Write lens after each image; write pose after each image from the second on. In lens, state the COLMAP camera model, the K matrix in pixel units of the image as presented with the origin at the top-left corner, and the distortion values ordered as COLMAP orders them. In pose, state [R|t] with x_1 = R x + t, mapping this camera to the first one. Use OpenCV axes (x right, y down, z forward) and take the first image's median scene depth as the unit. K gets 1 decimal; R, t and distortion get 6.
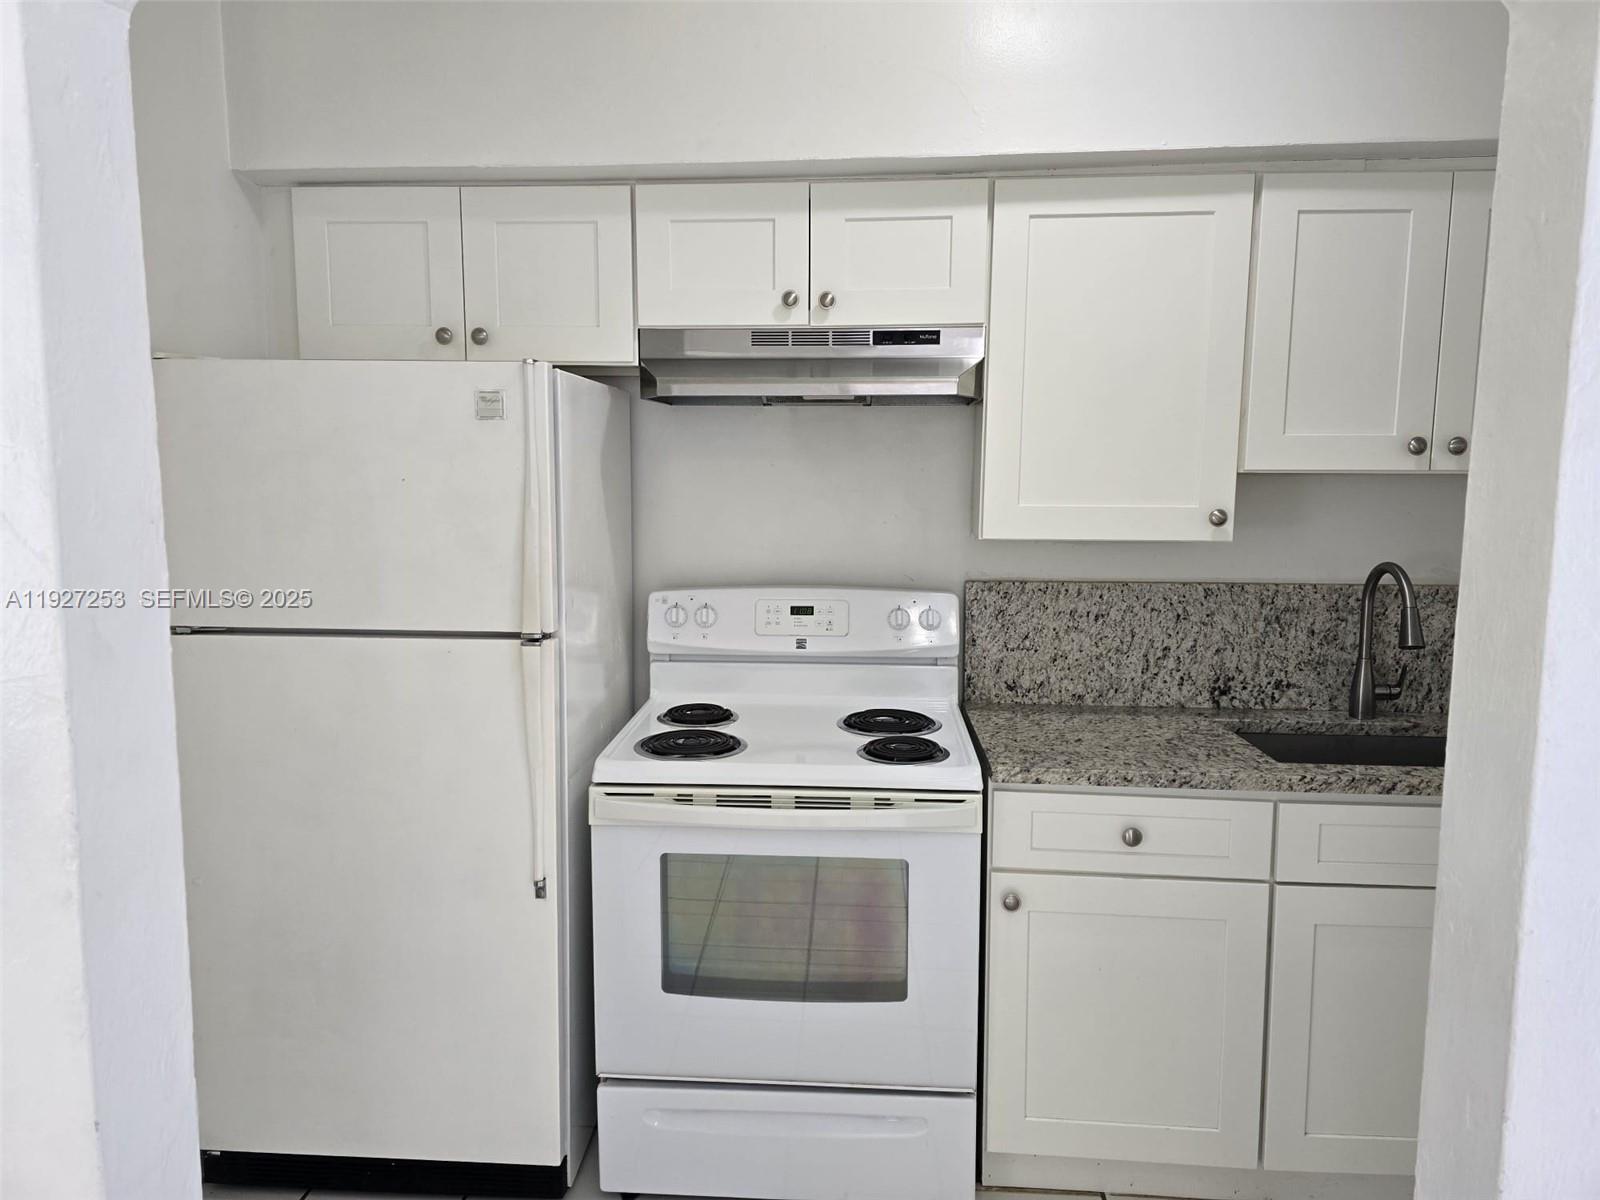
lens RADIAL K [[1078.6, 0, 799.8], [0, 1078.6, 588.6], [0, 0, 1]] dist [0.038286, -0.000546]
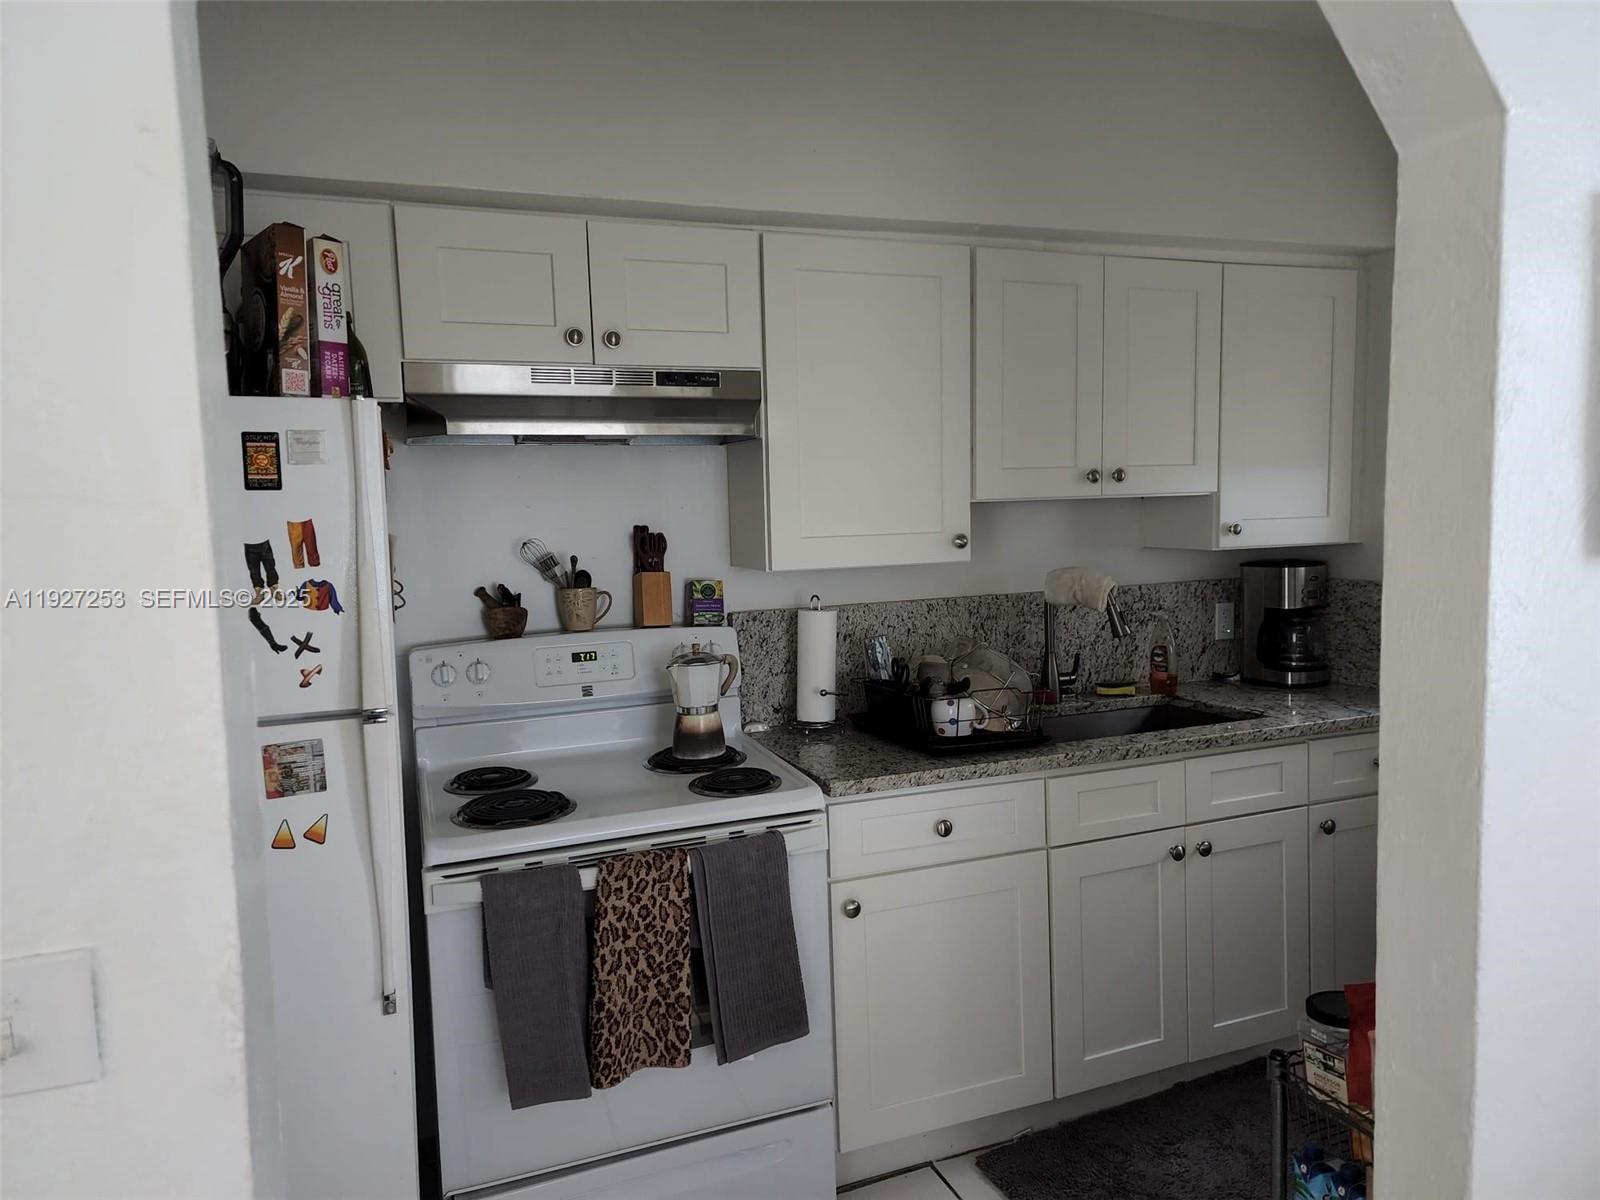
lens RADIAL K [[1071.3, 0, 802.3], [0, 1071.3, 596.2], [0, 0, 1]] dist [0.095283, -0.090543]
pose [[0.901218, -0.067958, 0.428005, -0.253205], [0.079349, 0.996808, -0.008807, -0.010297], [-0.426041, 0.041899, 0.903733, 0.044178]]
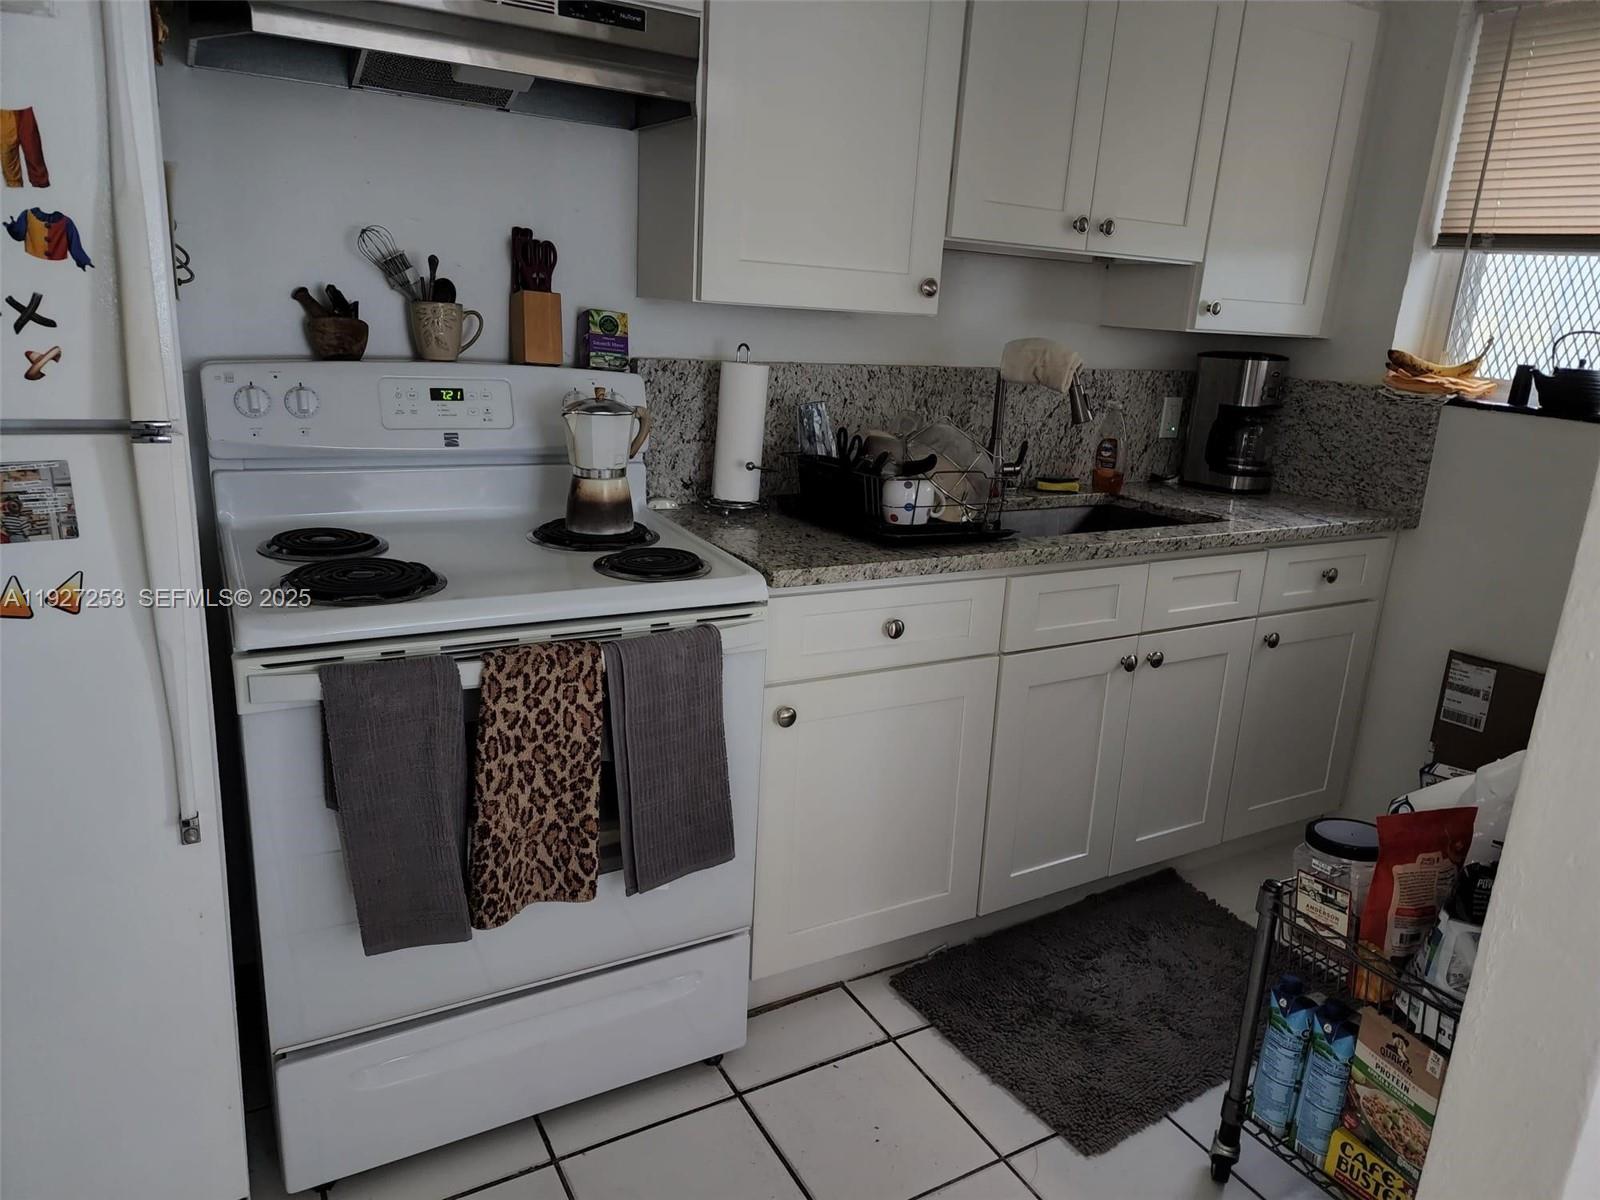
lens RADIAL K [[1093.5, 0, 831.3], [0, 1093.5, 596.9], [0, 0, 1]] dist [0.088251, -0.084934]
pose [[0.822690, -0.107731, 0.558189, -0.242149], [0.007268, 0.983793, 0.179162, 0.025306], [-0.568444, -0.143338, 0.810139, 0.230361]]
